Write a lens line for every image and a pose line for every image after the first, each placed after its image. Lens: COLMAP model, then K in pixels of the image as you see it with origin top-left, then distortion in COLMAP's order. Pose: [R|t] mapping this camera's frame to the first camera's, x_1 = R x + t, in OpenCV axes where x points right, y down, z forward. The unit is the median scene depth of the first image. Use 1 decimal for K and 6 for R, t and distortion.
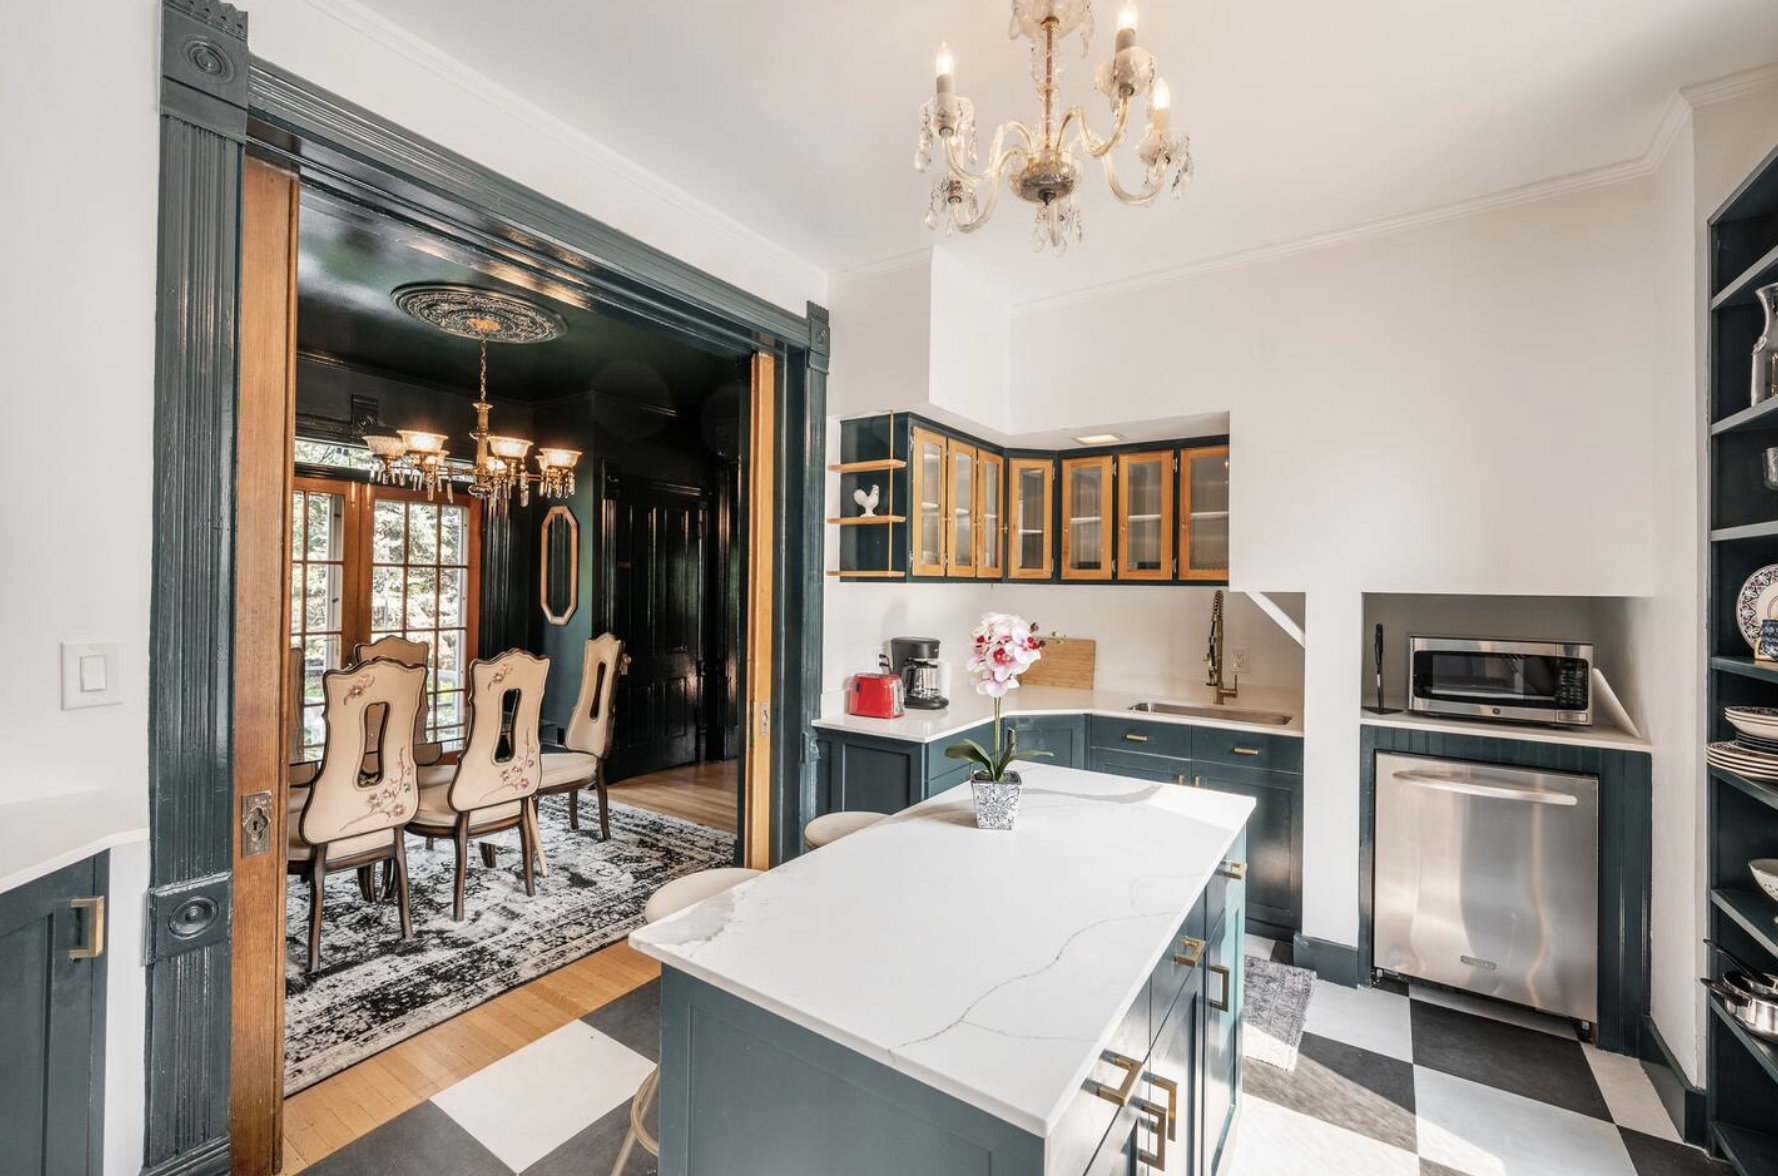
lens RADIAL K [[711.0, 0, 889.0], [0, 711.0, 588.0], [0, 0, 1]] dist [-0.001313, -0.005410]
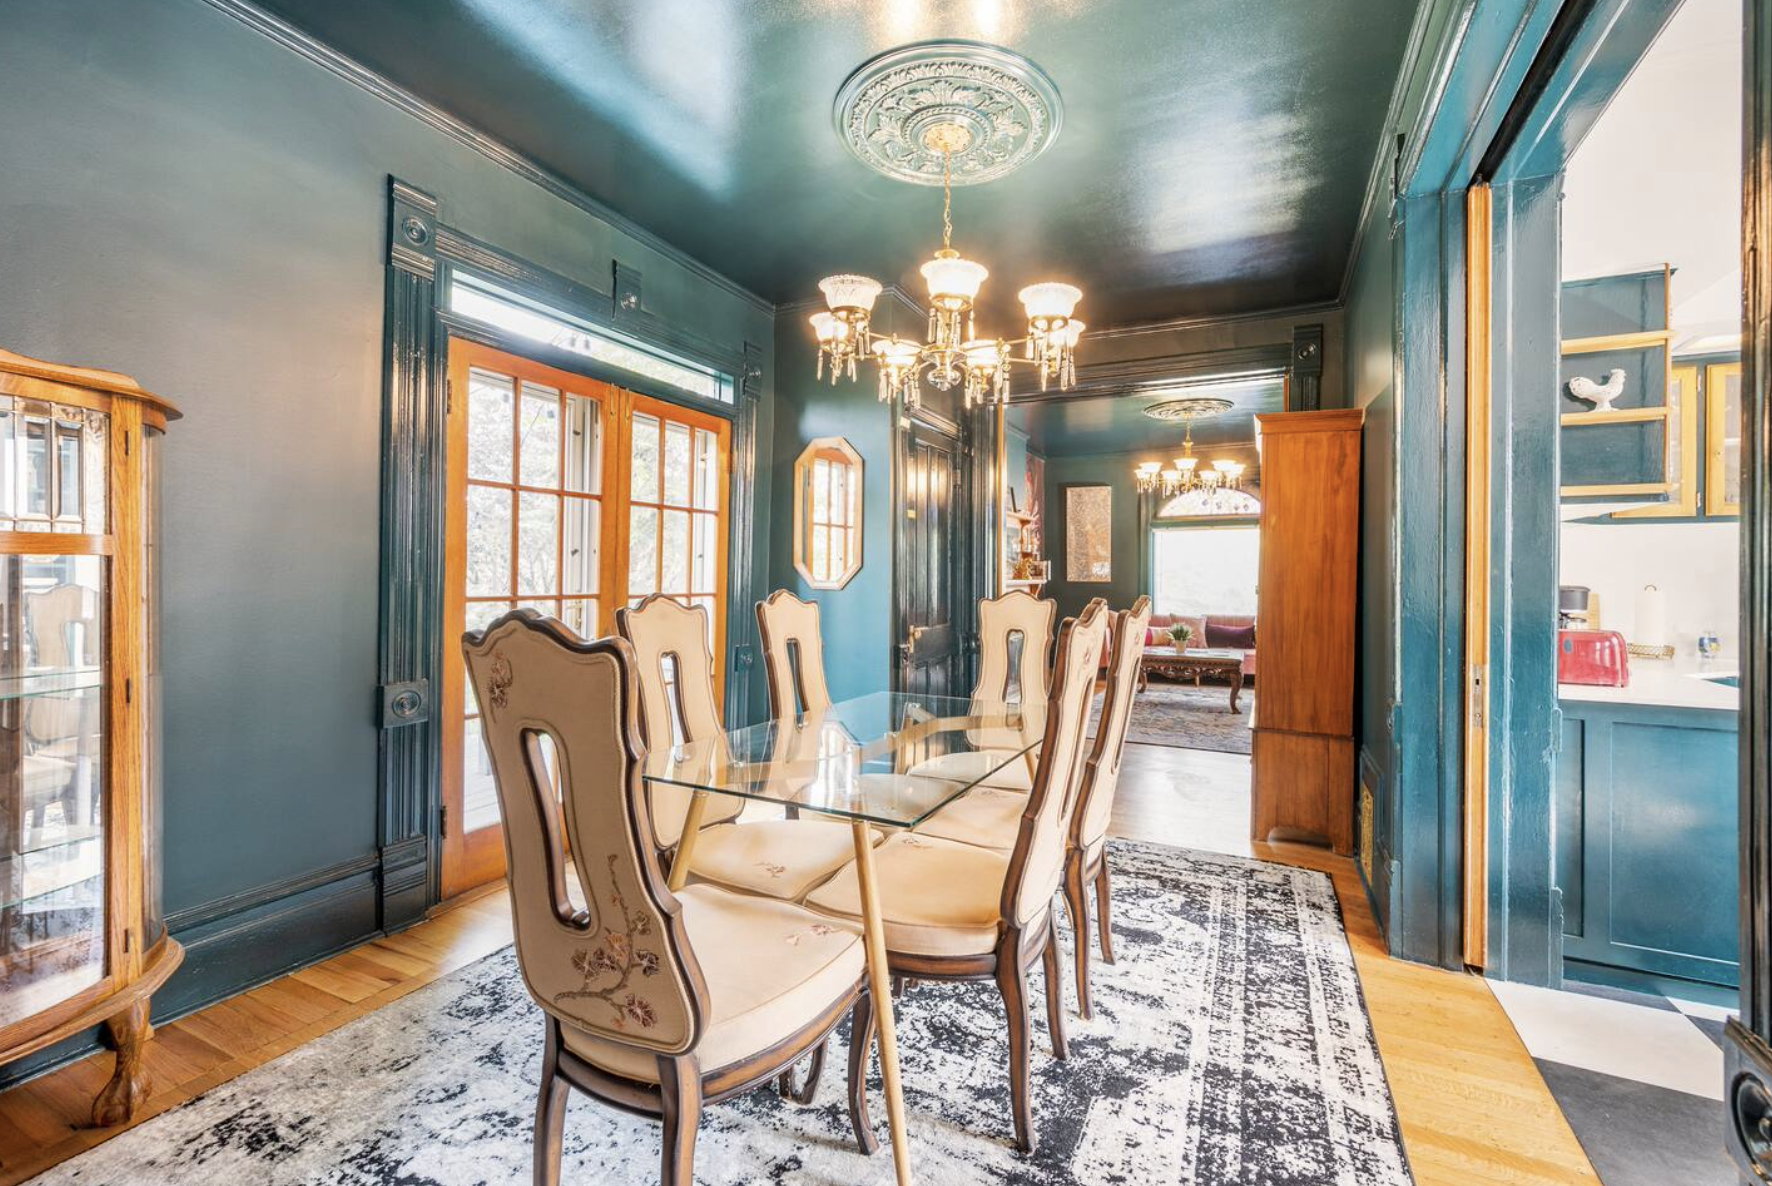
lens RADIAL K [[705.7, 0, 924.7], [0, 705.7, 581.3], [0, 0, 1]] dist [0.001442, 0.000041]
pose [[0.988616, -0.002568, 0.150437, -0.833555], [0.002003, 0.999990, 0.003907, 0.069577], [-0.150445, -0.003561, 0.988612, 0.383688]]
